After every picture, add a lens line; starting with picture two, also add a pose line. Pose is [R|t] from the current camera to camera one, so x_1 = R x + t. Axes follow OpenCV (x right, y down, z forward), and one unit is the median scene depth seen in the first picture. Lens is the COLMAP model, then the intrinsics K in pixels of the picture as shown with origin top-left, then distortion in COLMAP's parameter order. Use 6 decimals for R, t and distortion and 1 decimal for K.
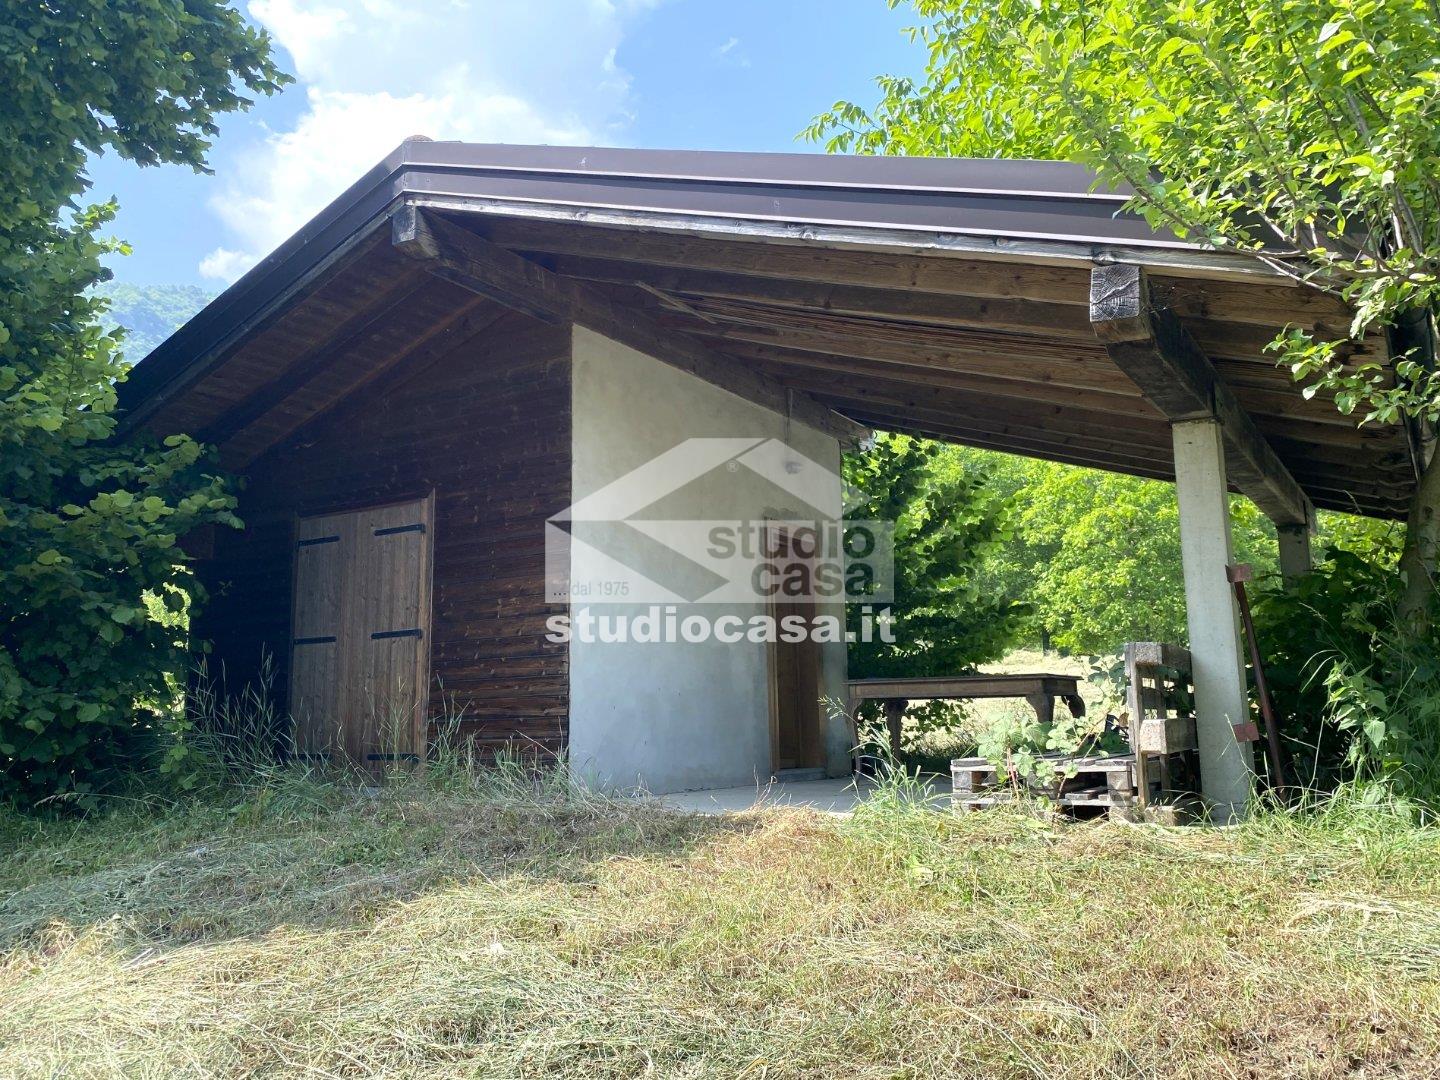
lens RADIAL K [[1196.9, 0, 720.0], [0, 1196.9, 540.0], [0, 0, 1]] dist [0.074786, 0.001441]
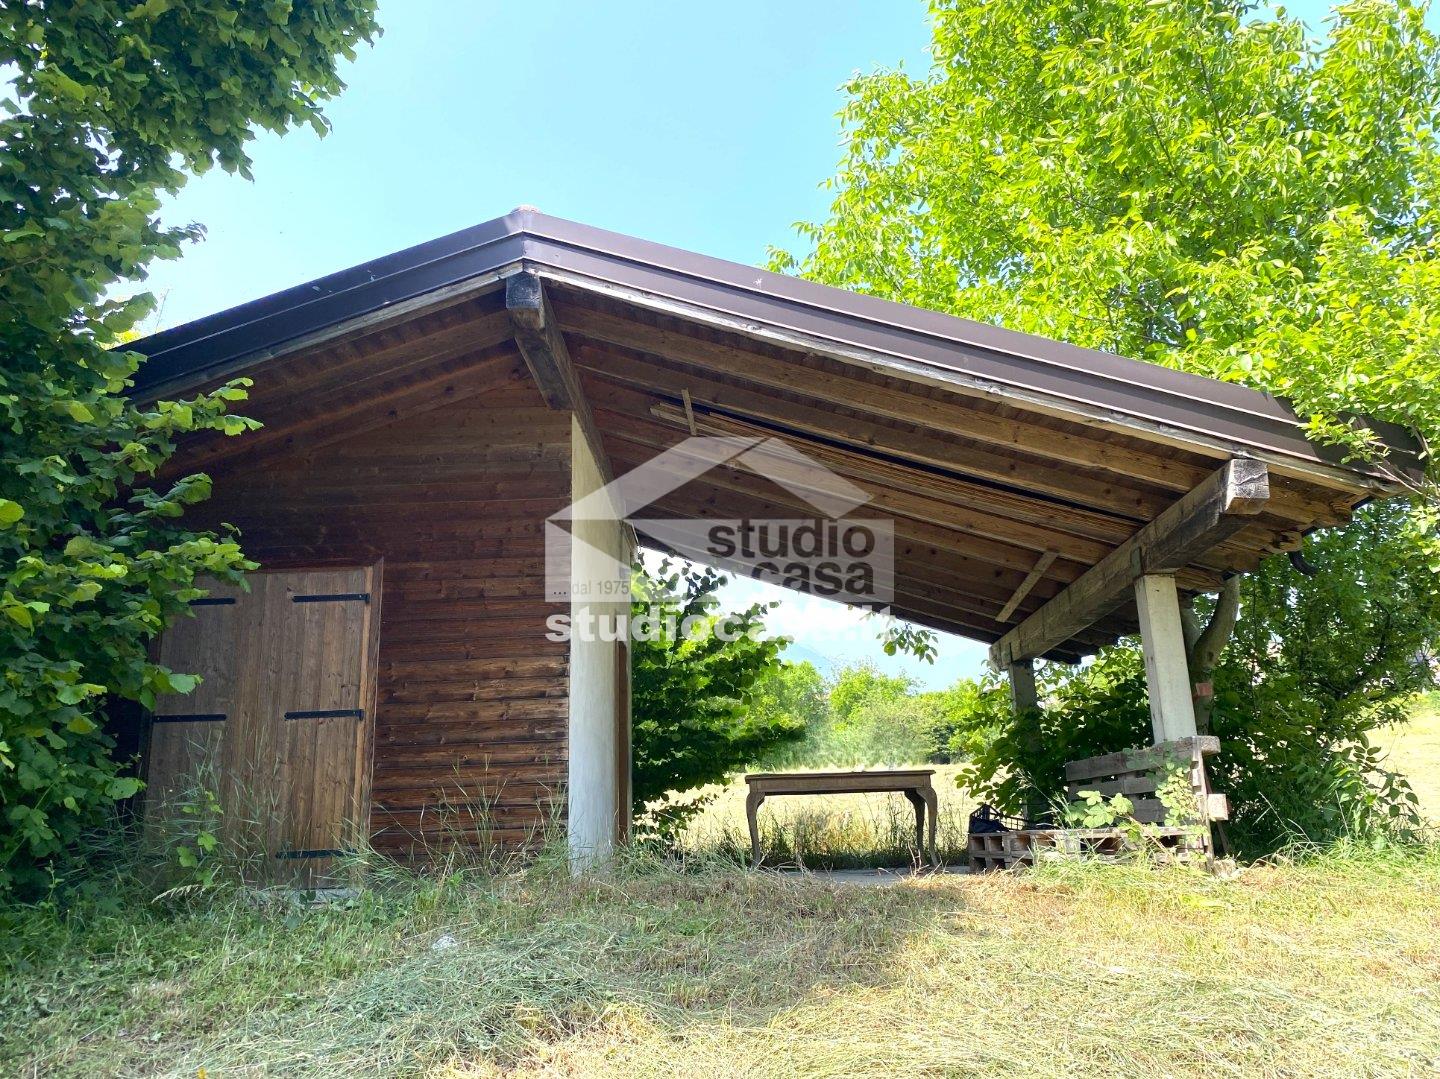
lens RADIAL K [[1196.9, 0, 720.0], [0, 1196.9, 539.5], [0, 0, 1]] dist [0.074786, 0.001441]
pose [[0.841888, 0.131190, 0.523464, -0.525255], [-0.065632, 0.987692, -0.141978, 0.060425], [-0.535647, 0.085174, 0.840136, 0.086325]]
